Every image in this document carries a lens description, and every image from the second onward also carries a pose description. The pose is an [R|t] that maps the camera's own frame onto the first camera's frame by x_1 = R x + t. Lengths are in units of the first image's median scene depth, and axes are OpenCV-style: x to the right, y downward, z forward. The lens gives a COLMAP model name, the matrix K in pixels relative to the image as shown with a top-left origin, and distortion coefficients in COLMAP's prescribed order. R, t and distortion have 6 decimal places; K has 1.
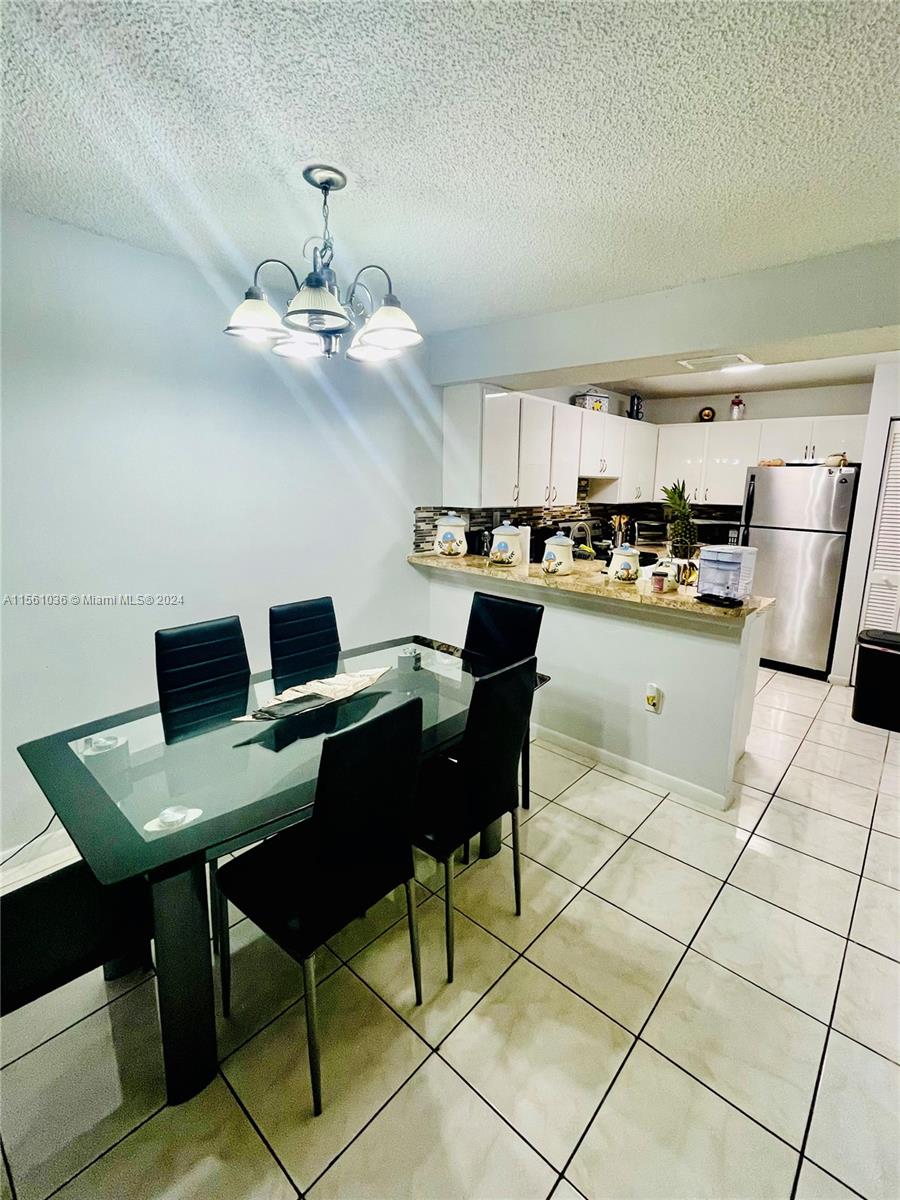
lens RADIAL K [[533.1, 0, 475.6], [0, 533.1, 577.9], [0, 0, 1]] dist [0.027108, -0.000015]
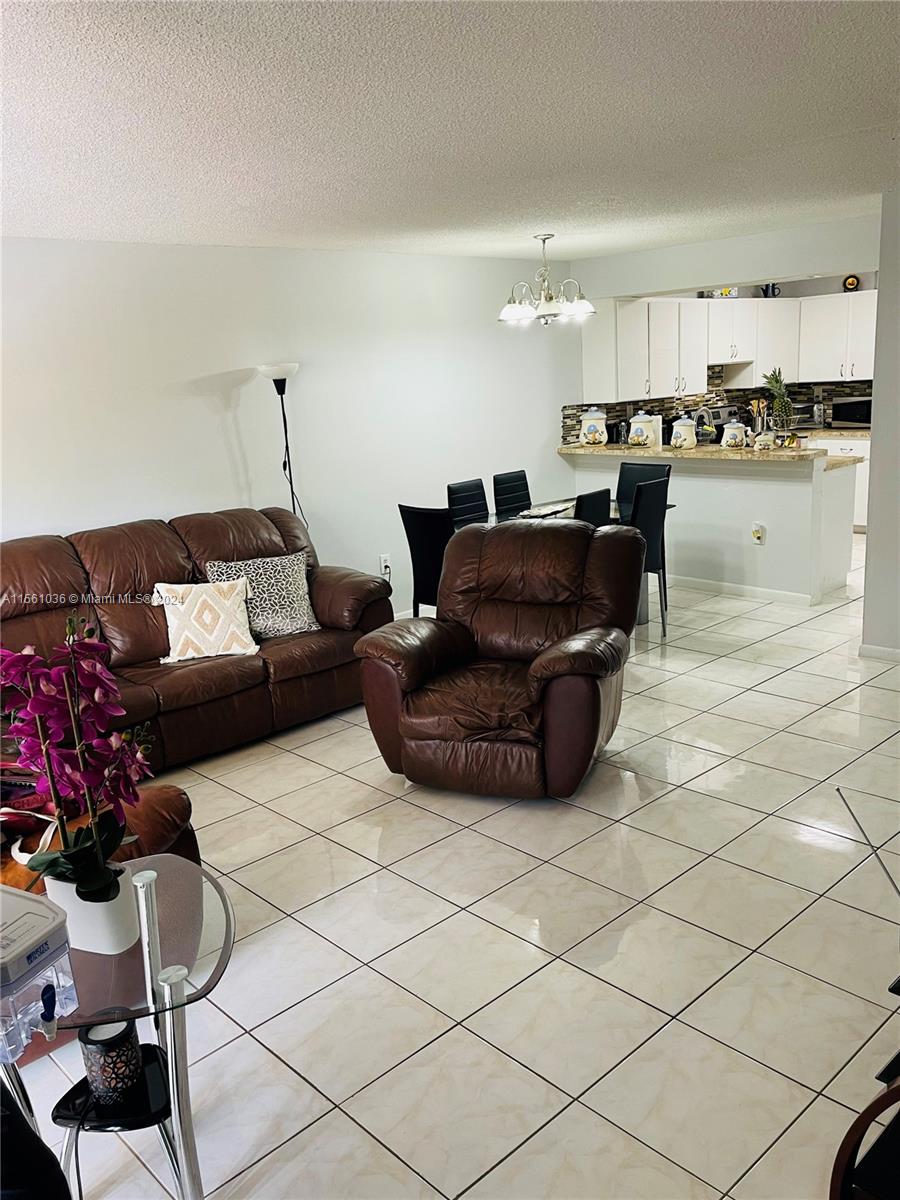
lens RADIAL K [[980.1, 0, 450.0], [0, 980.1, 605.4], [0, 0, 1]] dist [0.053847, -0.020570]
pose [[0.990749, -0.049607, -0.126315, -0.104209], [0.057361, 0.996638, 0.058503, 0.165425], [0.122988, -0.065208, 0.990264, -1.213537]]
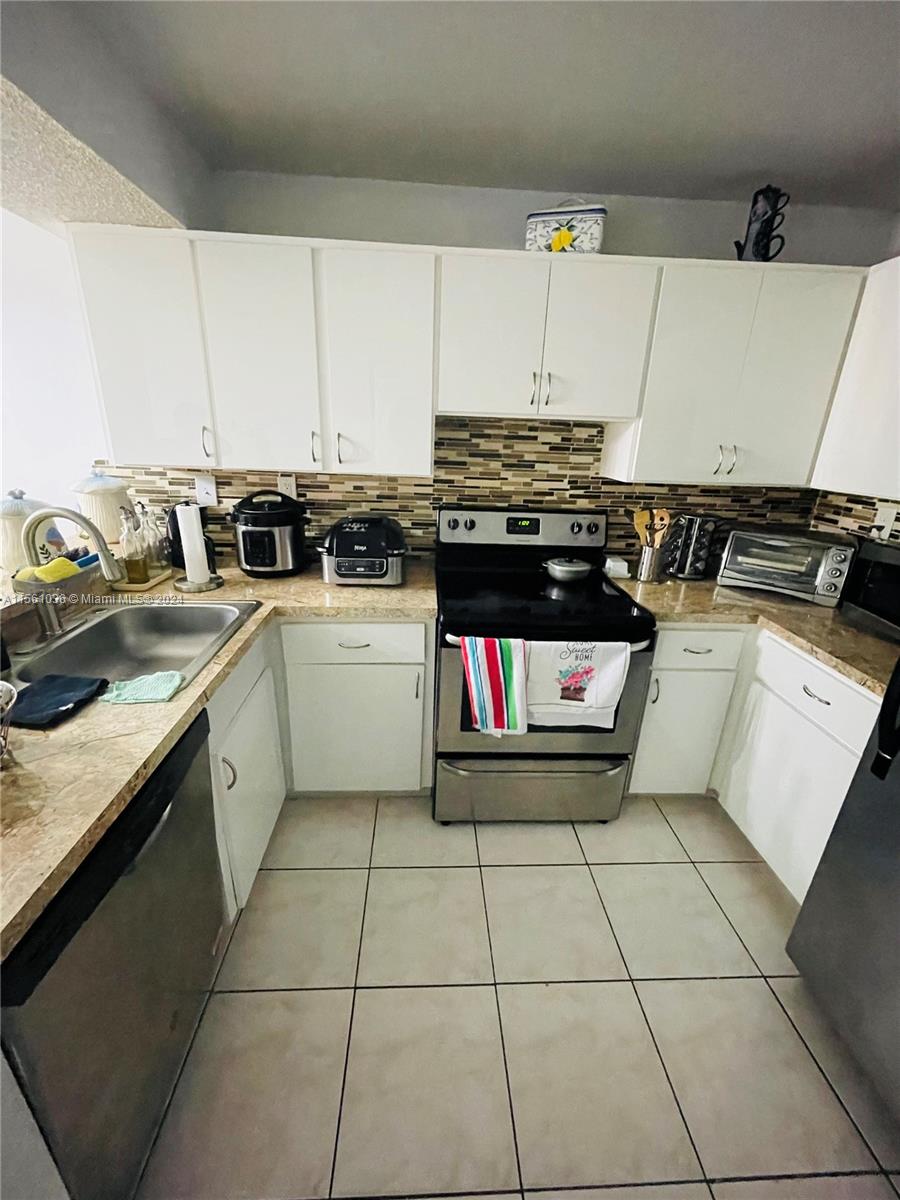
lens RADIAL K [[484.3, 0, 450.8], [0, 484.3, 601.1], [0, 0, 1]] dist [-0.001439, -0.000675]
pose [[0.675673, 0.243068, -0.695977, 0.645897], [-0.145999, 0.969501, 0.196856, -0.140597], [0.722600, -0.031398, 0.690553, 0.860938]]
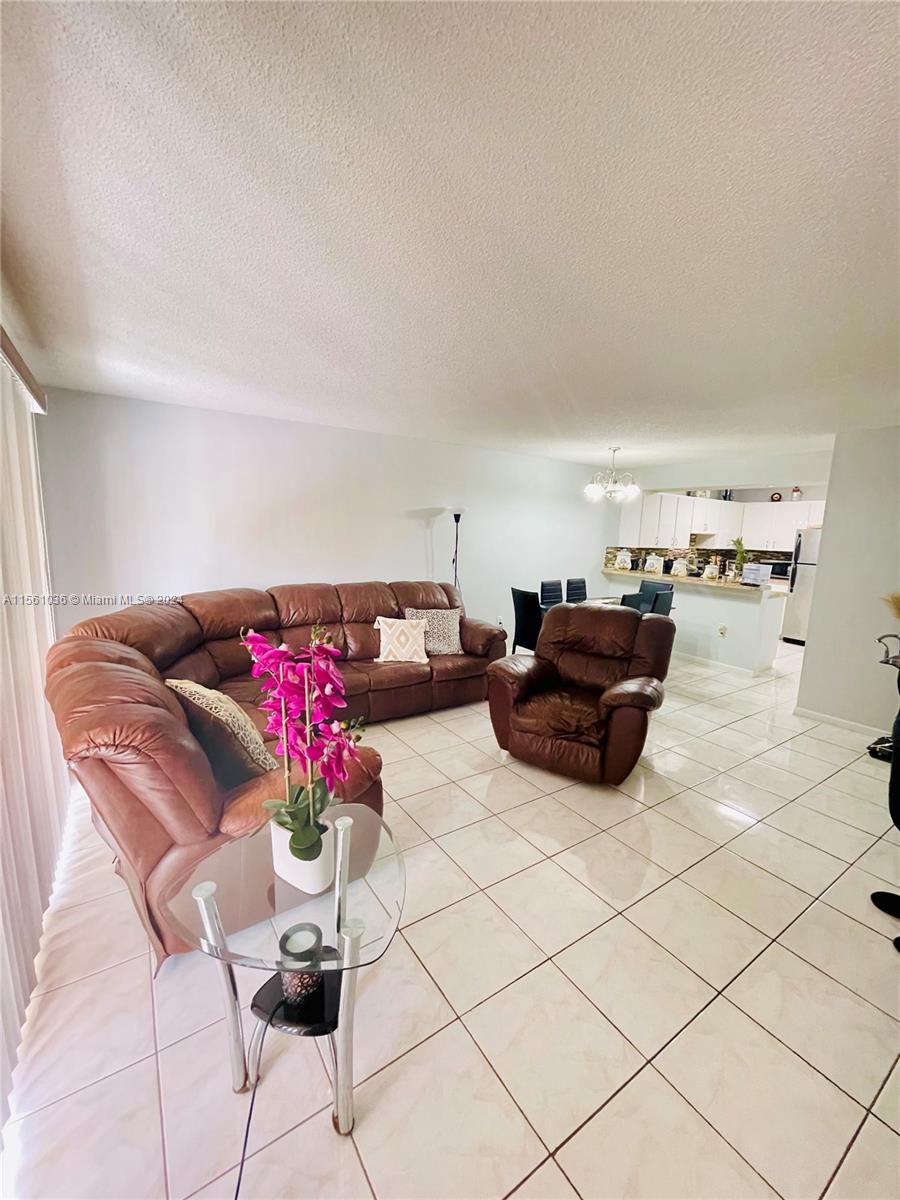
lens RADIAL K [[484.3, 0, 445.5], [0, 484.3, 595.3], [0, 0, 1]] dist [-0.001439, -0.000675]
pose [[0.961175, 0.048766, -0.271598, -0.193888], [-0.061884, 0.997284, -0.039939, 0.177286], [0.268912, 0.055196, 0.961582, -1.020846]]
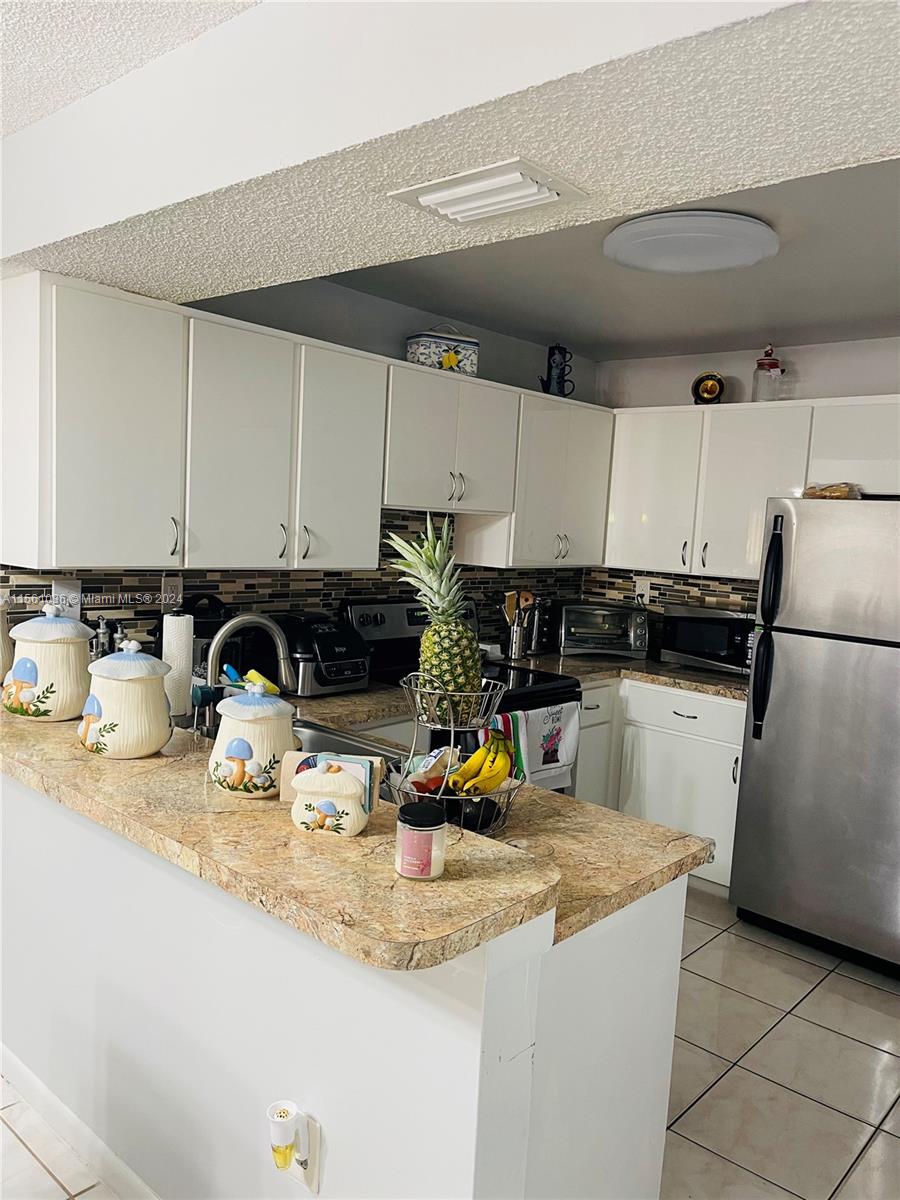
lens RADIAL K [[878.2, 0, 431.5], [0, 878.2, 611.5], [0, 0, 1]] dist [0.024519, -0.006711]
pose [[0.998347, 0.034039, -0.046316, 0.328632], [-0.037359, 0.996645, -0.072828, -0.057574], [0.043681, 0.074438, 0.996269, 0.319662]]
